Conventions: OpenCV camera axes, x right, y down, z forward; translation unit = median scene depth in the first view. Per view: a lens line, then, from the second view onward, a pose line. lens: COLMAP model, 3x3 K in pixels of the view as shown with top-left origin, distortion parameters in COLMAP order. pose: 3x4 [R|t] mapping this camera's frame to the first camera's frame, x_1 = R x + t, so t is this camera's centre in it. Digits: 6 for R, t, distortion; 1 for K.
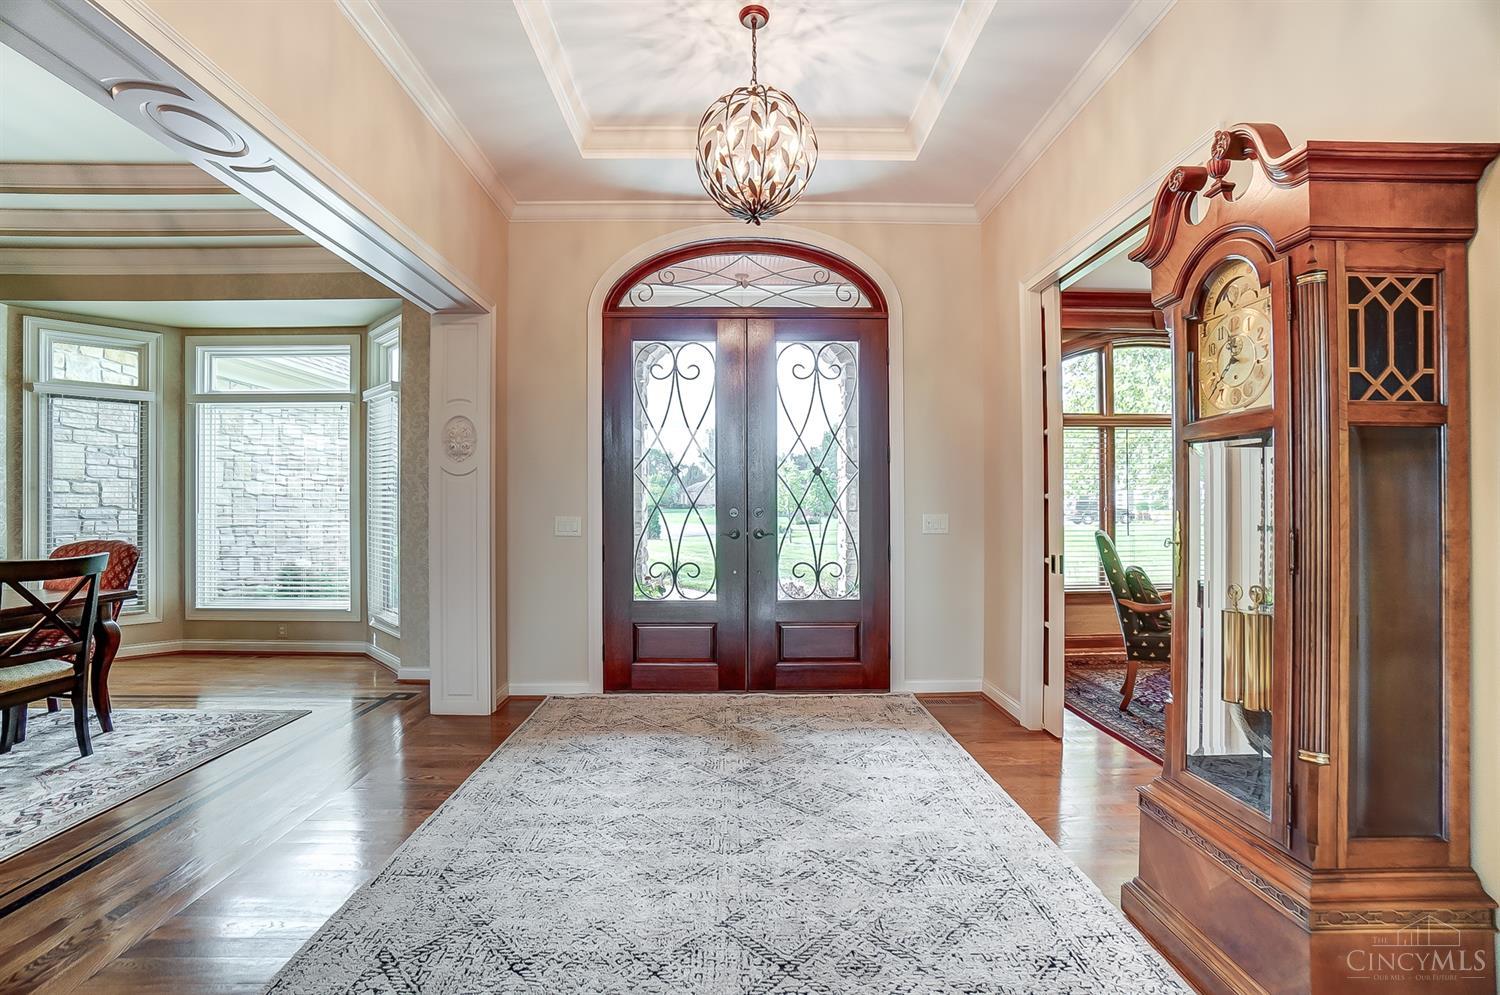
lens RADIAL K [[670.3, 0, 746.5], [0, 670.3, 501.3], [0, 0, 1]] dist [-0.024436, 0.008961]
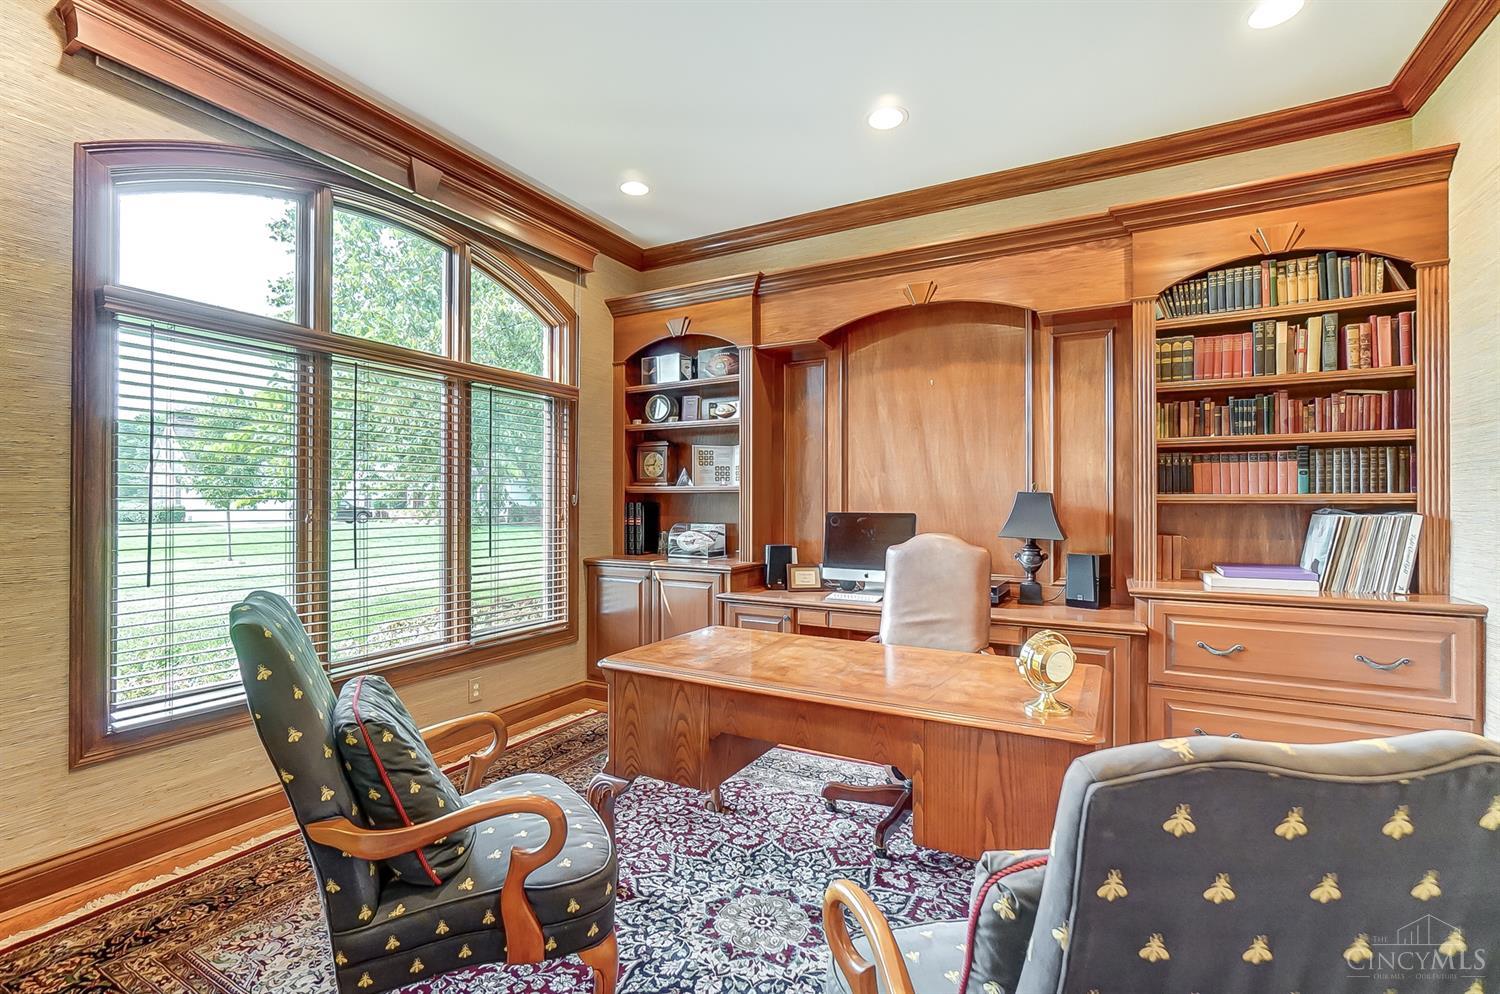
lens RADIAL K [[670.3, 0, 756.7], [0, 670.3, 499.8], [0, 0, 1]] dist [-0.024436, 0.008961]
pose [[0.496502, 0.006821, 0.868009, 0.394552], [-0.006066, 0.999972, -0.004388, -0.002385], [-0.868014, -0.003087, 0.496529, 0.668098]]
